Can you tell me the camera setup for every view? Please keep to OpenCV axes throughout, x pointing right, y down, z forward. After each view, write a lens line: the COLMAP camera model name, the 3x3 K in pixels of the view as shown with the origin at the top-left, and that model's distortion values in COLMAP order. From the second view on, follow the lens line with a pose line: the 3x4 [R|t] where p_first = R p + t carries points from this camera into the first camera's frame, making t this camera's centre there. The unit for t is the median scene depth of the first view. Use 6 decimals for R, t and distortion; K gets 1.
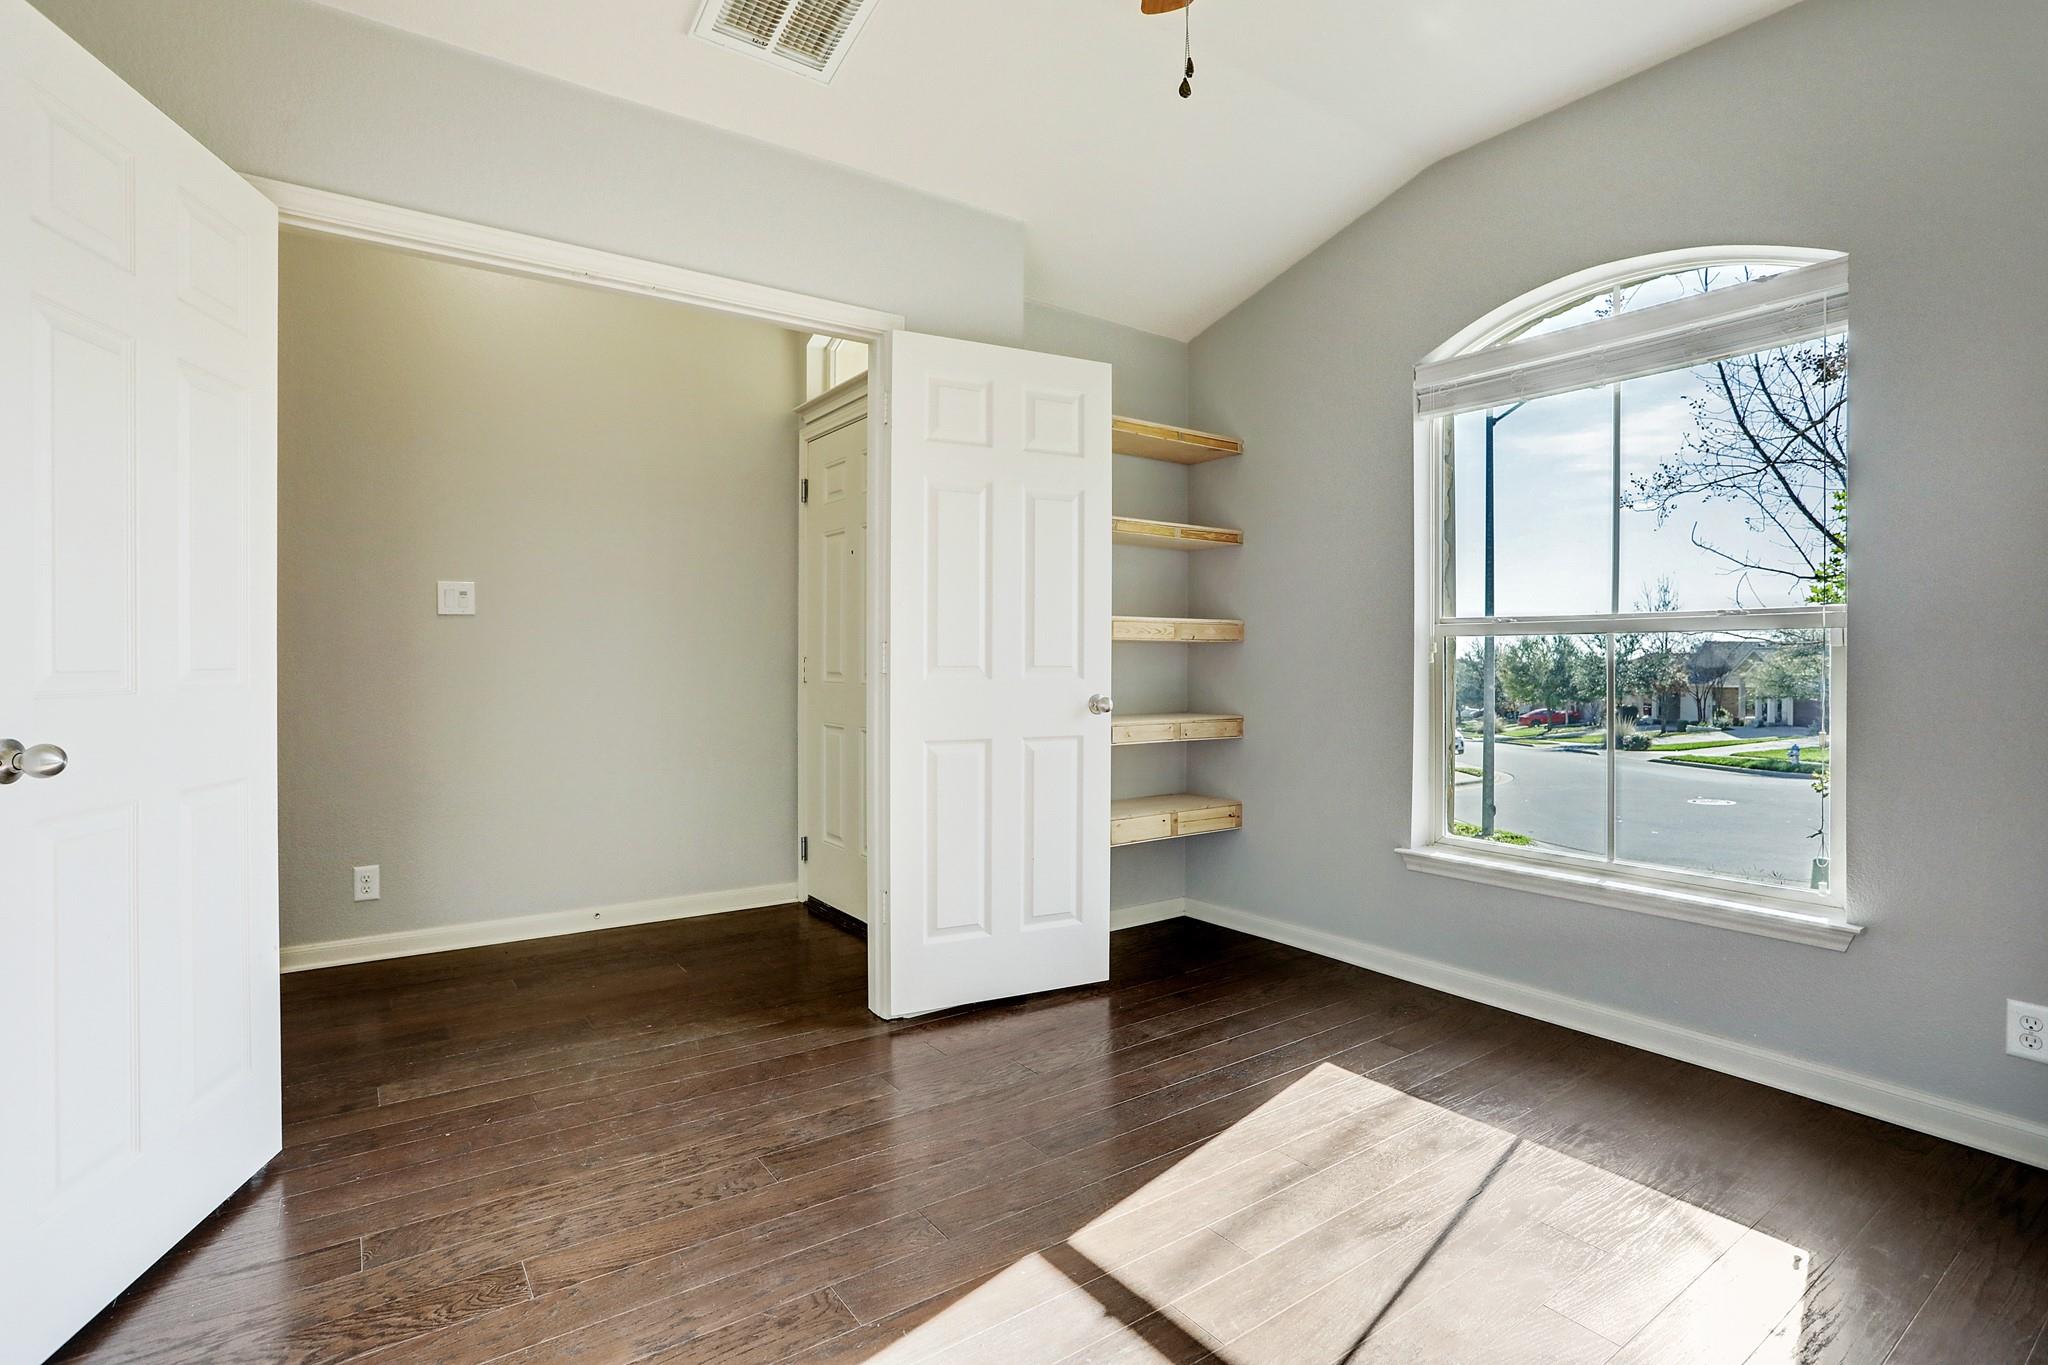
lens RADIAL K [[987.6, 0, 1022.2], [0, 987.6, 658.9], [0, 0, 1]] dist [-0.054080, 0.026979]
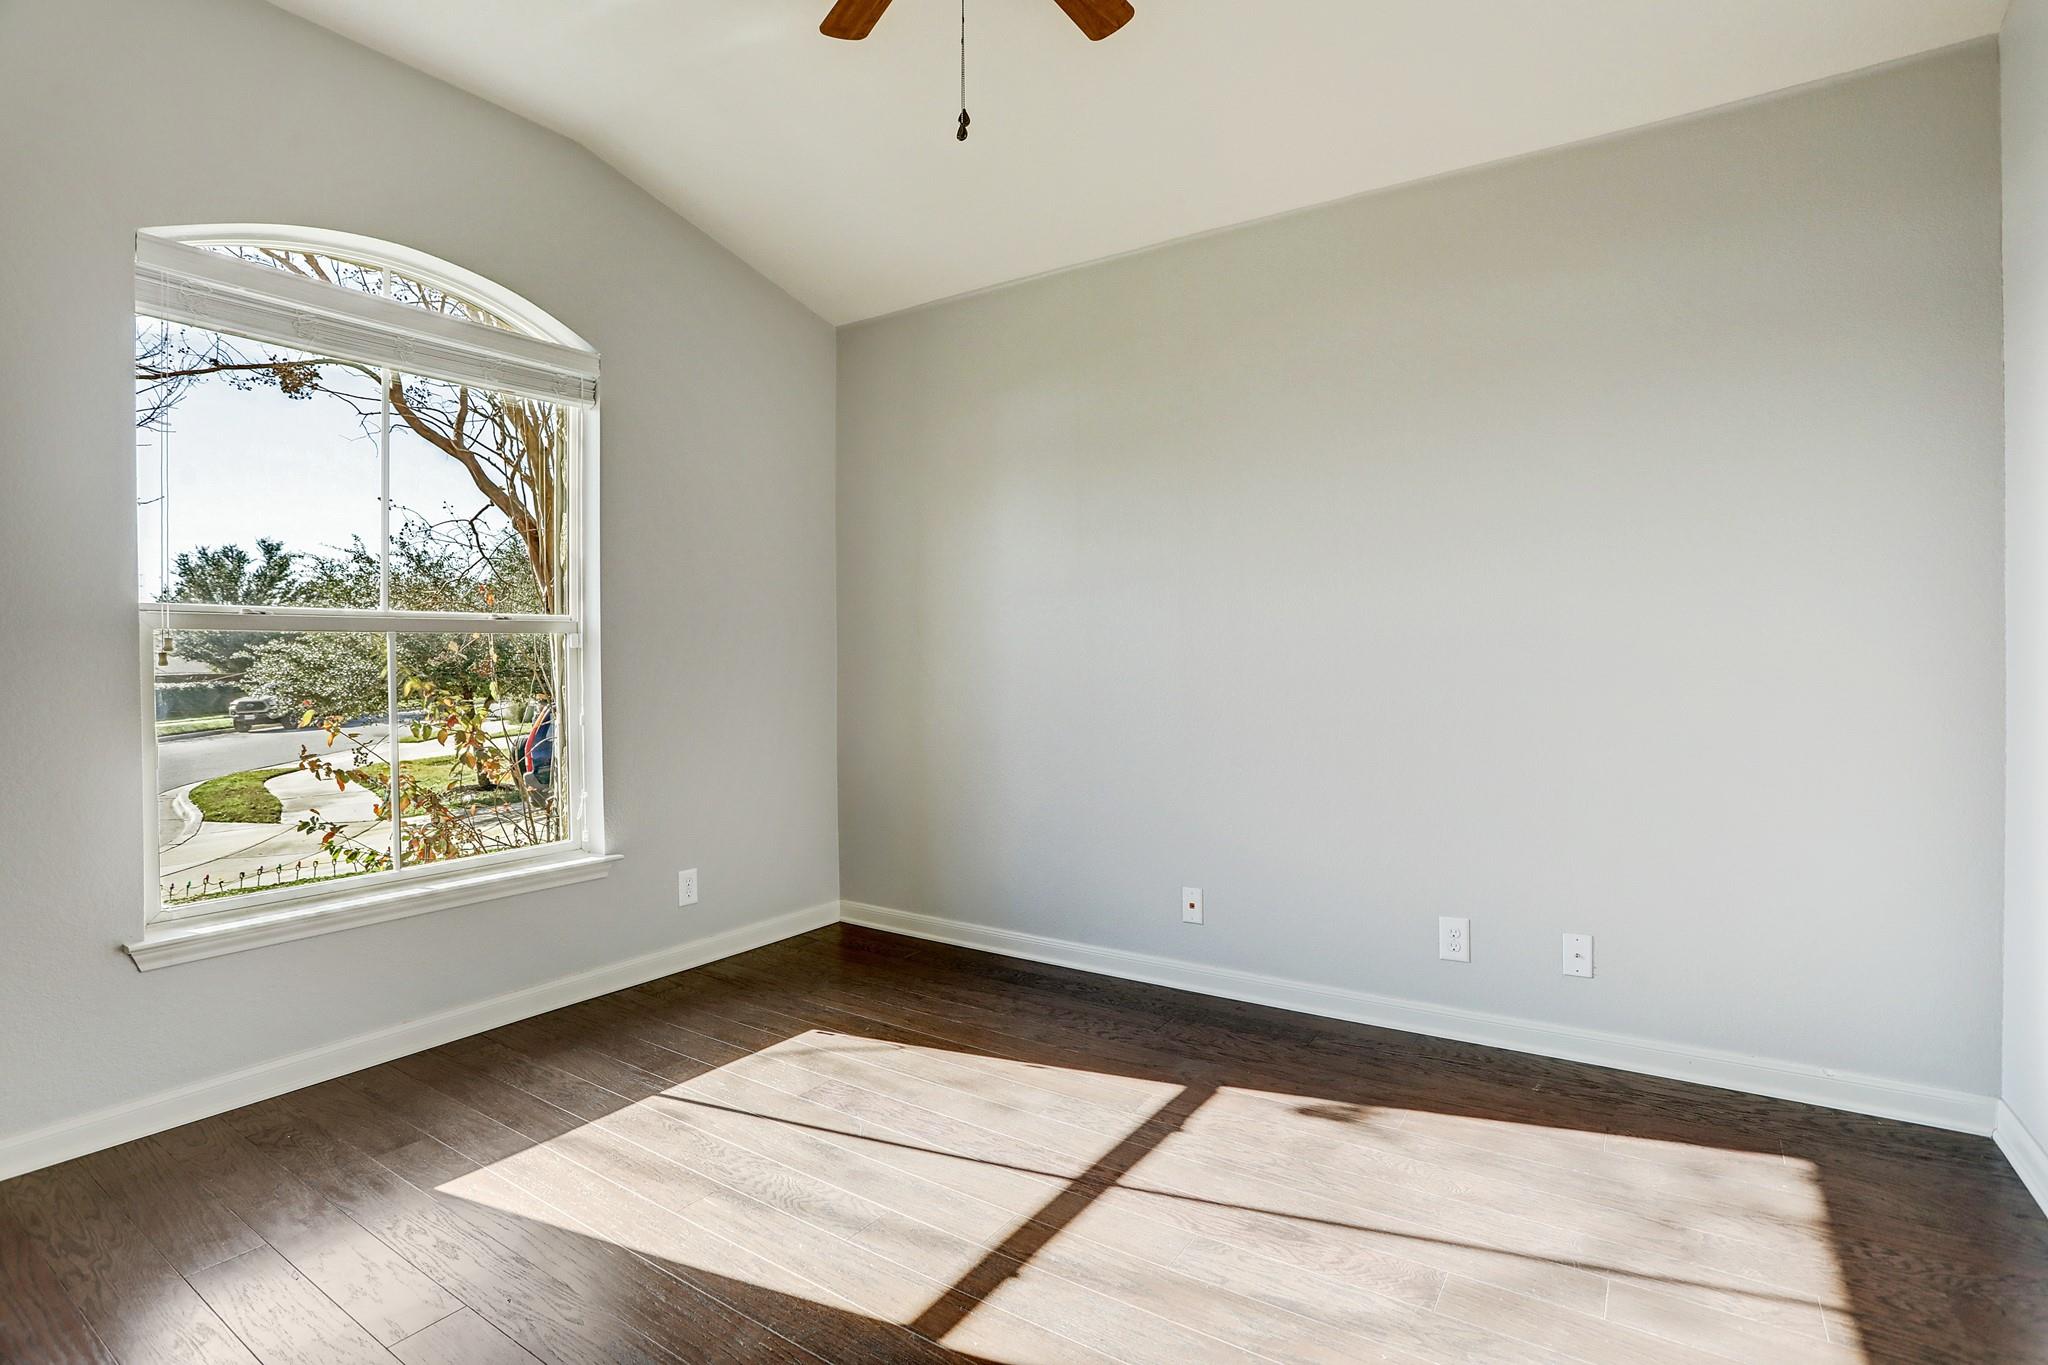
lens RADIAL K [[987.6, 0, 1022.2], [0, 987.6, 658.9], [0, 0, 1]] dist [-0.054080, 0.026979]
pose [[-0.349875, -0.002542, 0.936793, -0.615477], [0.002300, 0.999991, 0.003572, -0.002986], [-0.936794, 0.003405, -0.349866, 0.921446]]
